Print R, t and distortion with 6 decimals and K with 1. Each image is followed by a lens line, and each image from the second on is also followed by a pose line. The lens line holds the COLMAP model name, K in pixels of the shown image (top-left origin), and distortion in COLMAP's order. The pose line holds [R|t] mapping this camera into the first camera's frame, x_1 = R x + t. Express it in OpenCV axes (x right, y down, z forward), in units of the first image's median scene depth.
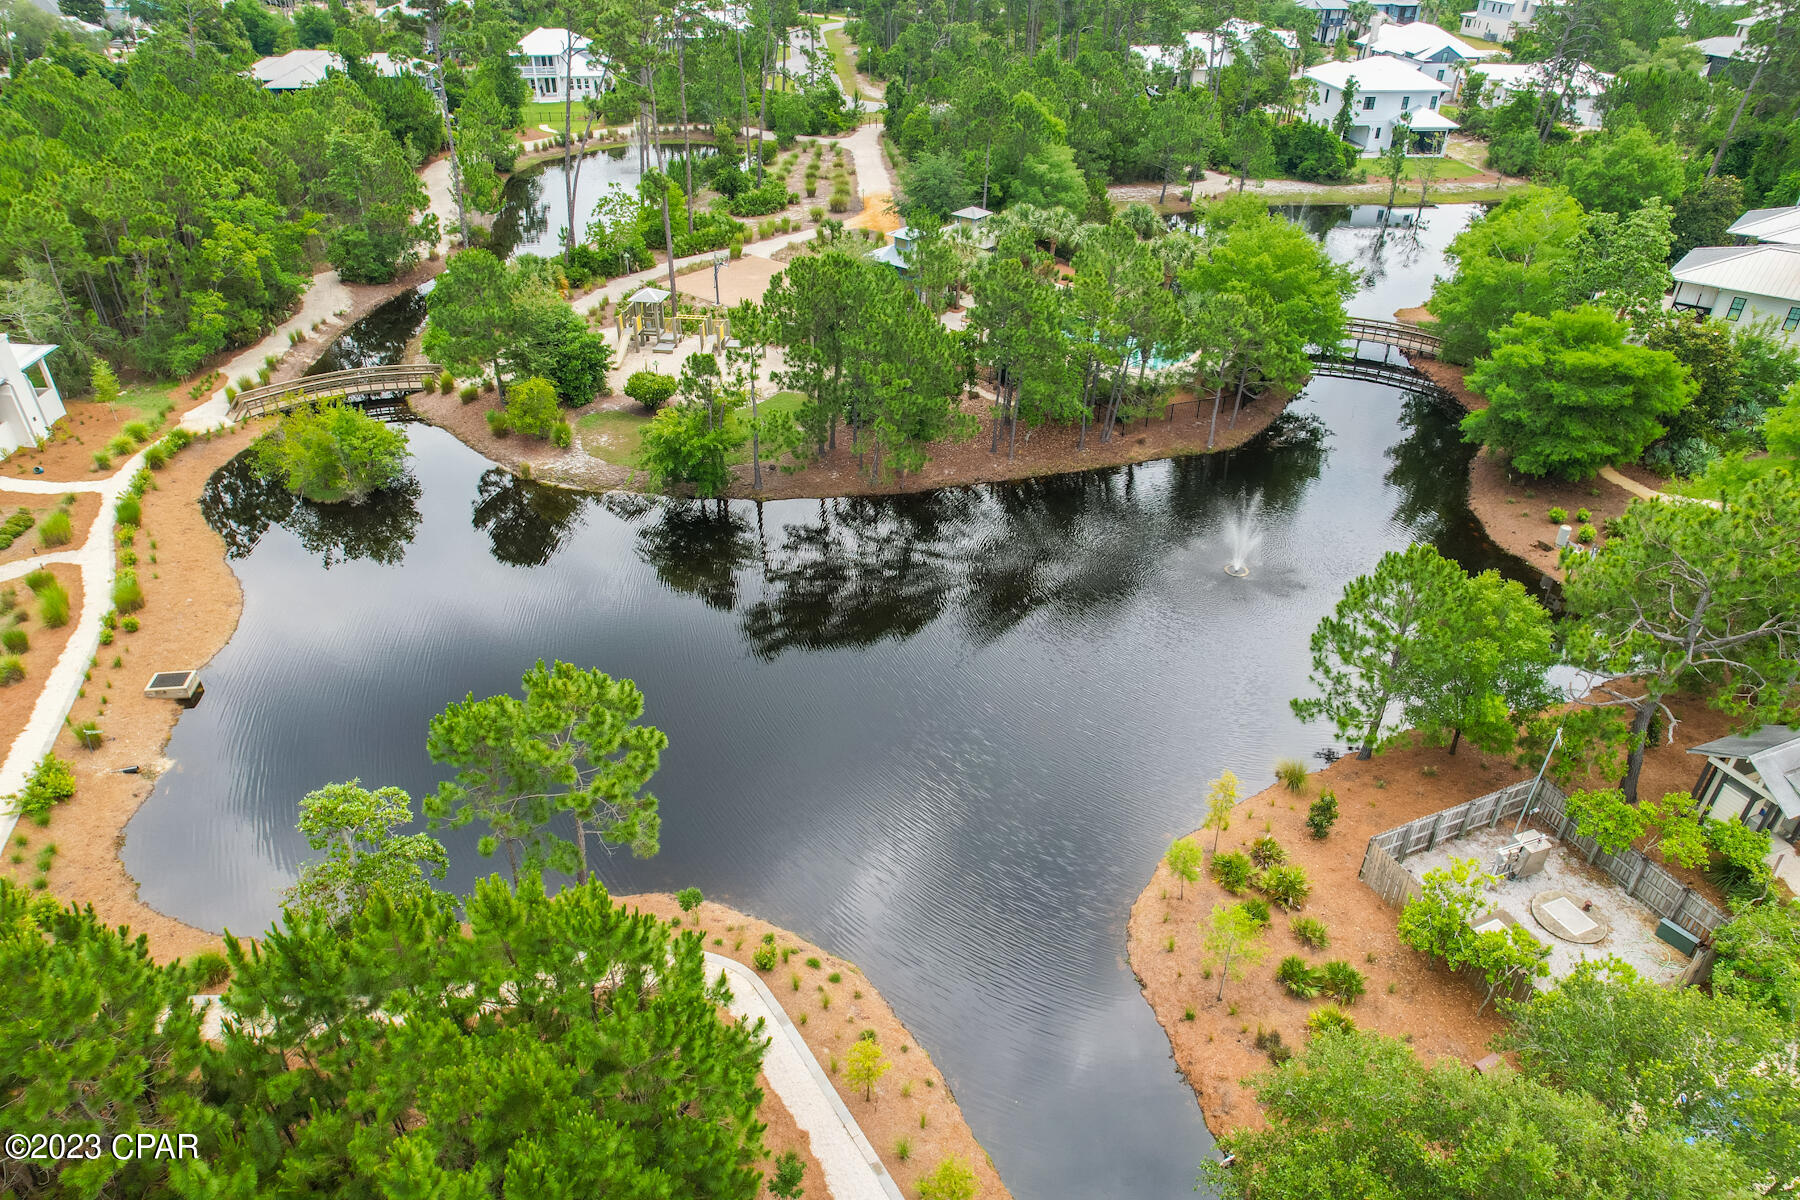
lens RADIAL K [[1168.9, 0, 900.0], [0, 1168.9, 600.0], [0, 0, 1]] dist [-0.077774, 0.072383]
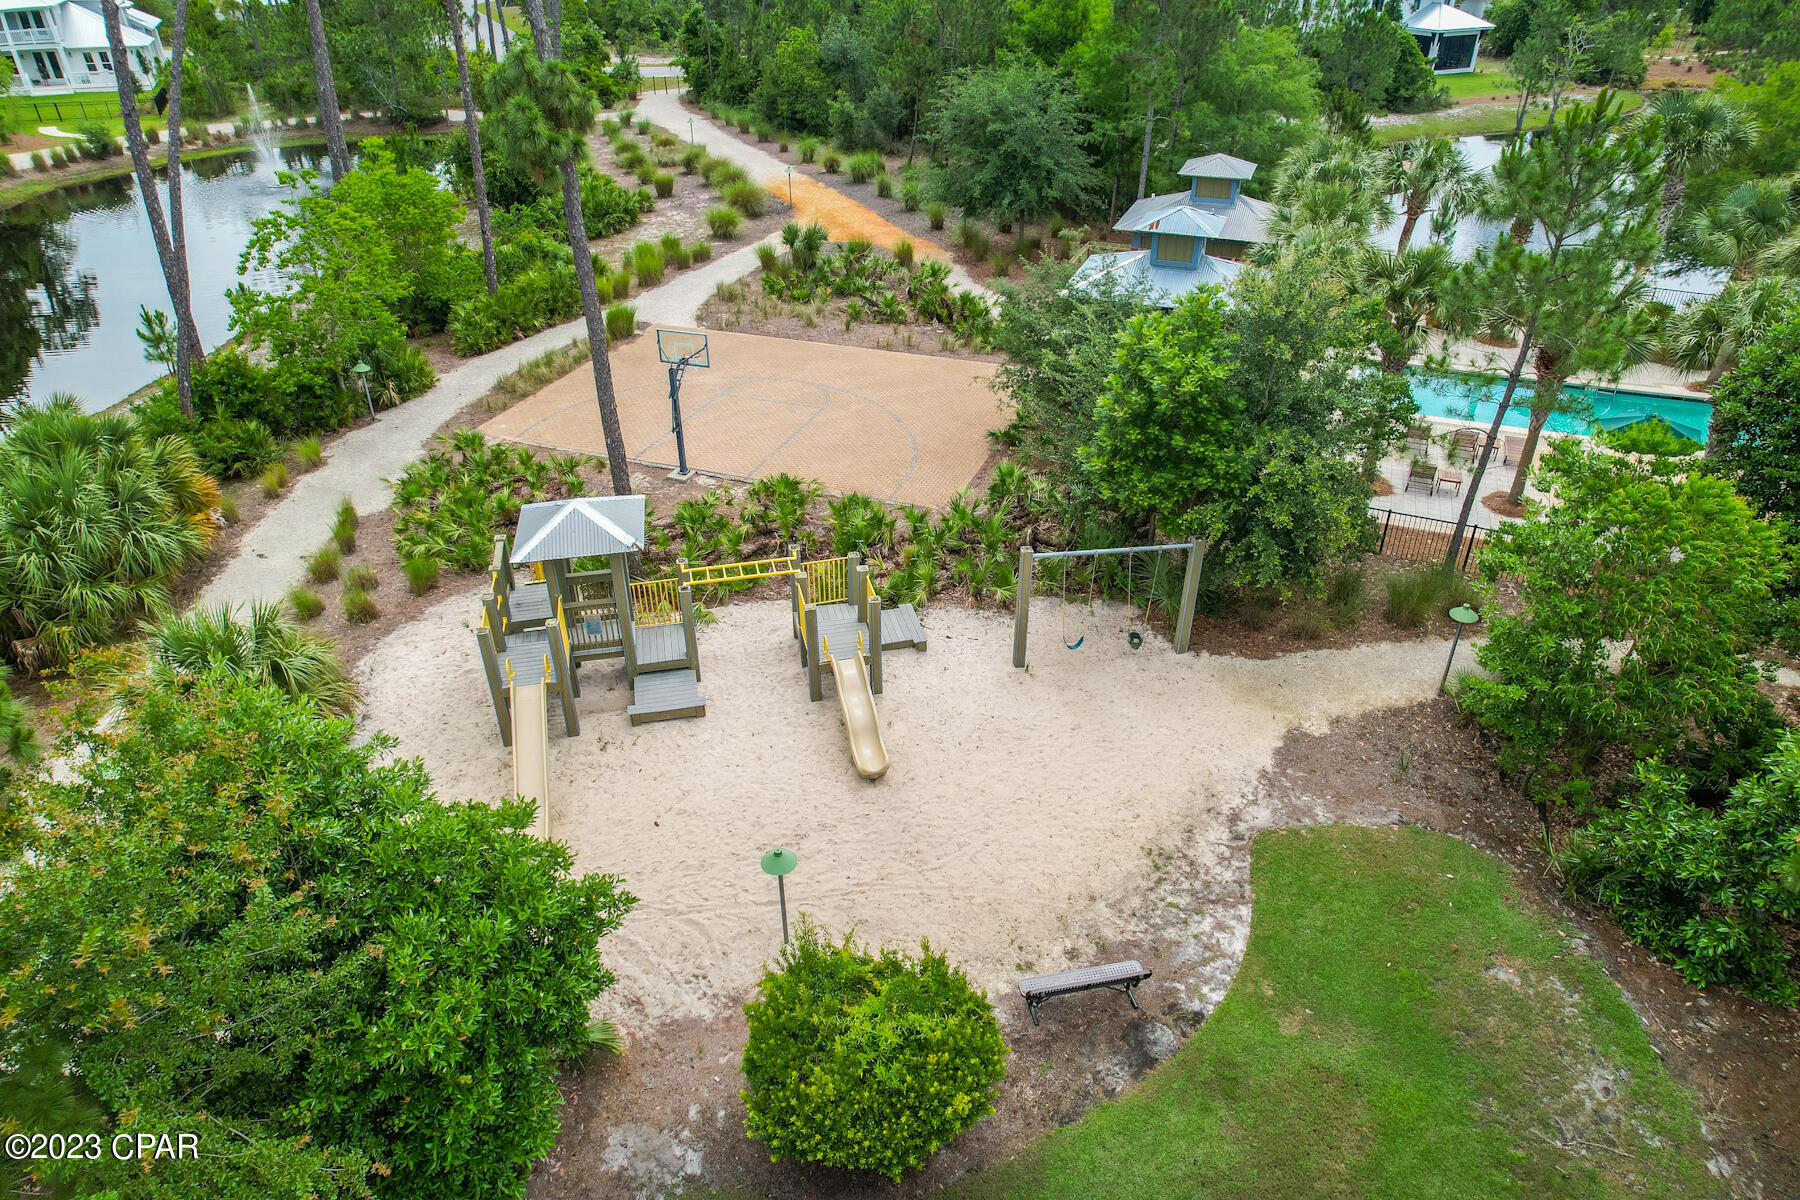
lens RADIAL K [[1168.9, 0, 900.0], [0, 1168.9, 600.0], [0, 0, 1]] dist [-0.077774, 0.072383]
pose [[0.944723, -0.185694, 0.270214, -0.174189], [0.189803, 0.981760, 0.011088, -0.183332], [-0.267344, 0.040812, 0.962736, 0.563186]]
